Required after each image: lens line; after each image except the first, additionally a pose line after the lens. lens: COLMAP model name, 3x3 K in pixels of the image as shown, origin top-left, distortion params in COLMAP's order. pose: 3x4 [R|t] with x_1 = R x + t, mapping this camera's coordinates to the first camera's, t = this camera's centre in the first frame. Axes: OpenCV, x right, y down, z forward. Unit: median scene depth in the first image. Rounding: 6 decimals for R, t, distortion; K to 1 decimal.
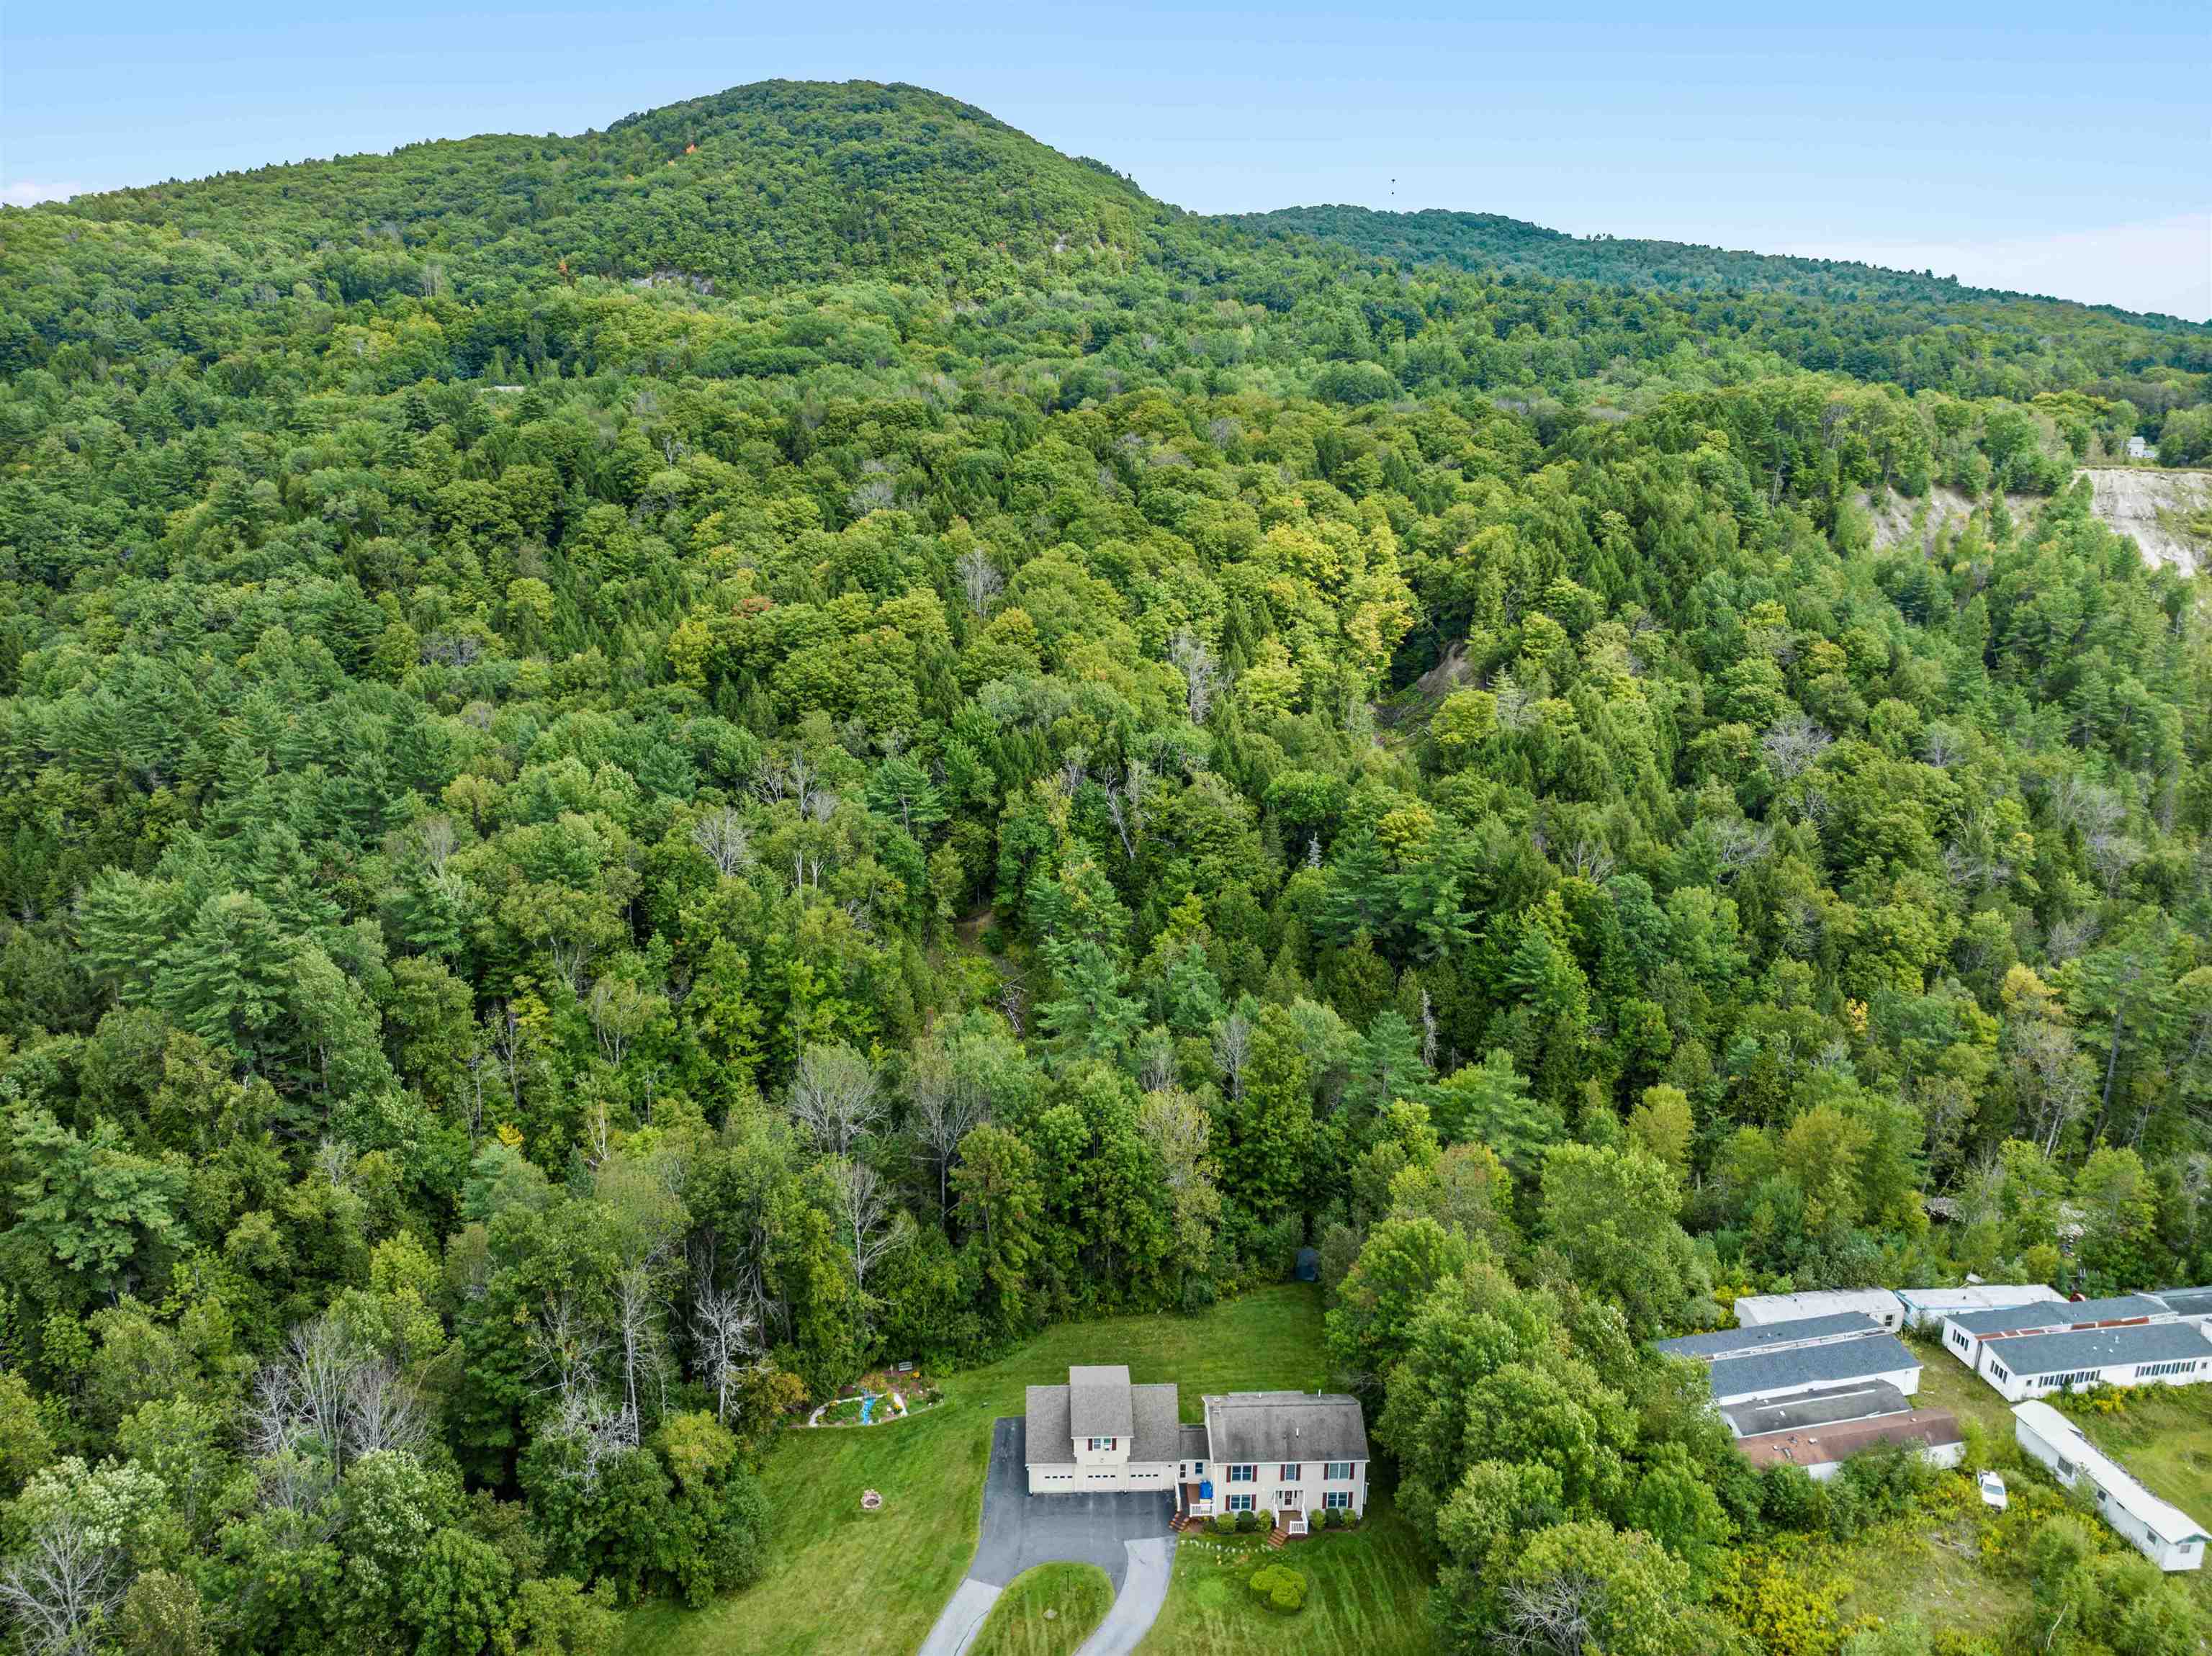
lens RADIAL K [[1546.1, 0, 1106.0], [0, 1546.1, 828.0], [0, 0, 1]] dist [-0.051916, 0.034025]
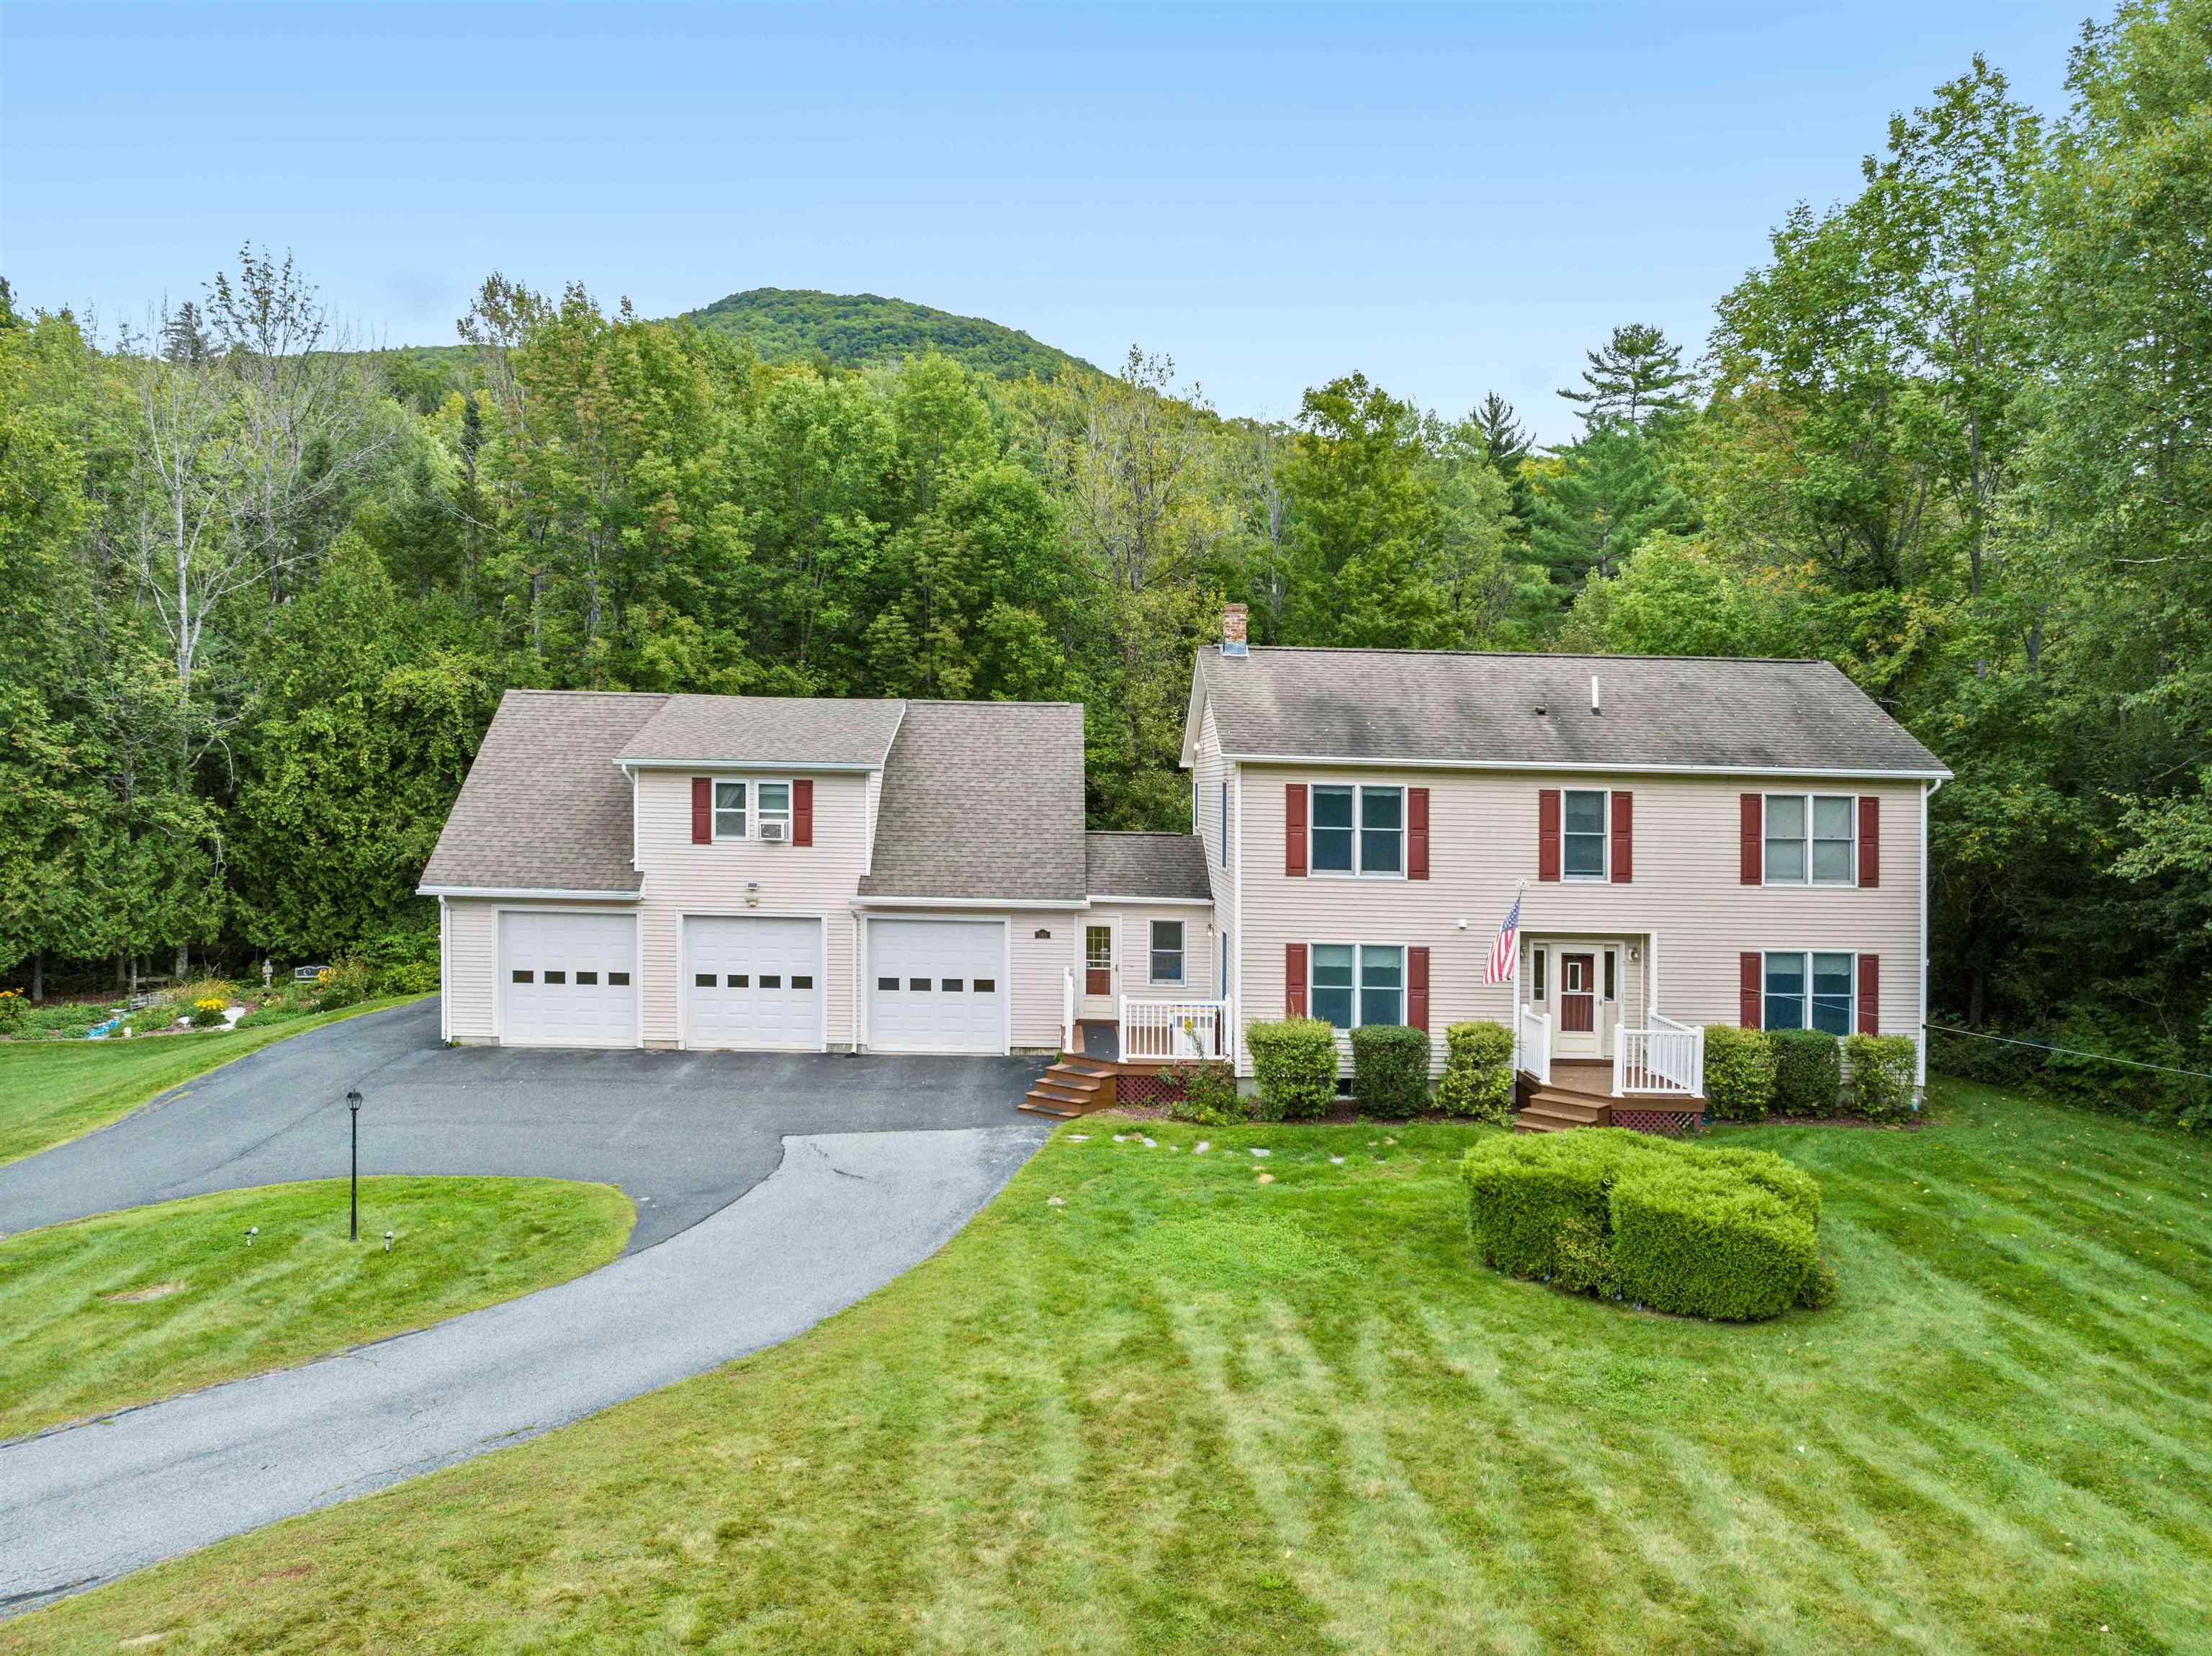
lens RADIAL K [[1546.1, 0, 1106.0], [0, 1546.1, 828.0], [0, 0, 1]] dist [-0.051916, 0.034025]
pose [[0.999856, -0.001304, -0.016945, 0.055581], [-0.003627, 0.957723, -0.287669, 0.468283], [0.016604, 0.287689, 0.957580, 0.770952]]
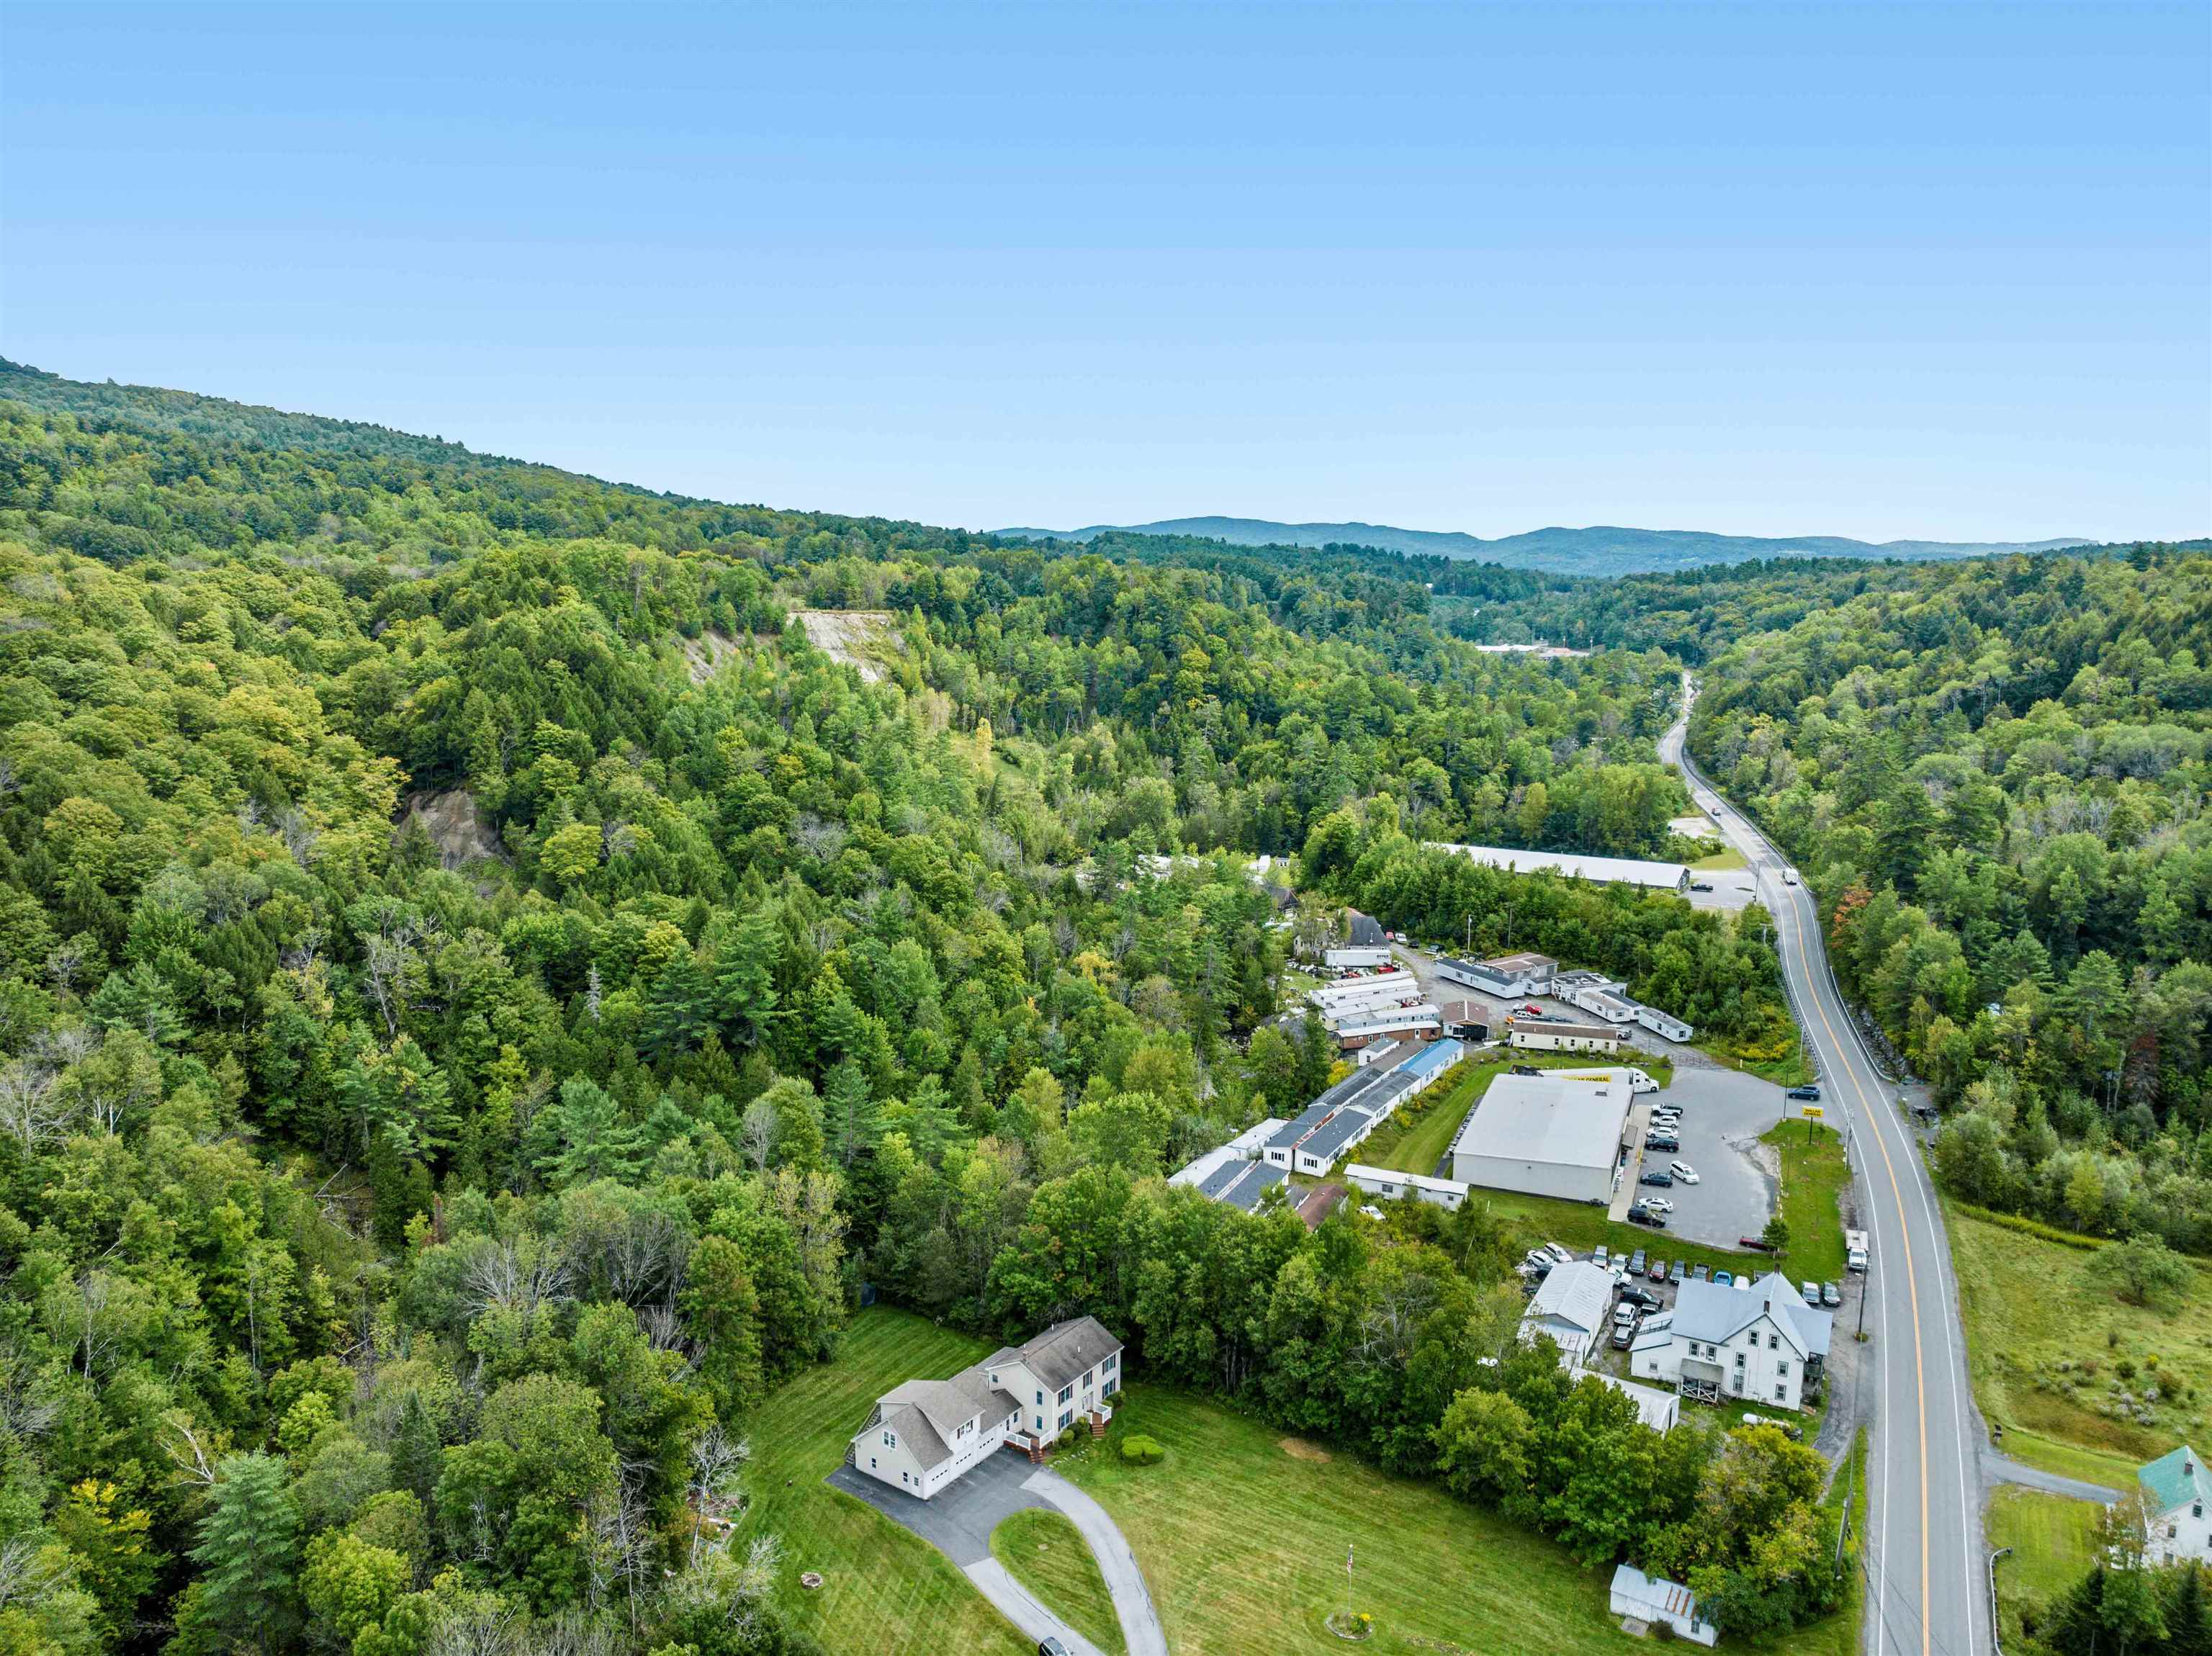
lens RADIAL K [[1546.1, 0, 1106.0], [0, 1546.1, 828.0], [0, 0, 1]] dist [-0.051916, 0.034025]
pose [[0.605756, -0.122015, 0.786239, -0.812556], [0.195841, 0.980635, 0.001298, -0.035409], [-0.771172, 0.153192, 0.617921, 0.108499]]
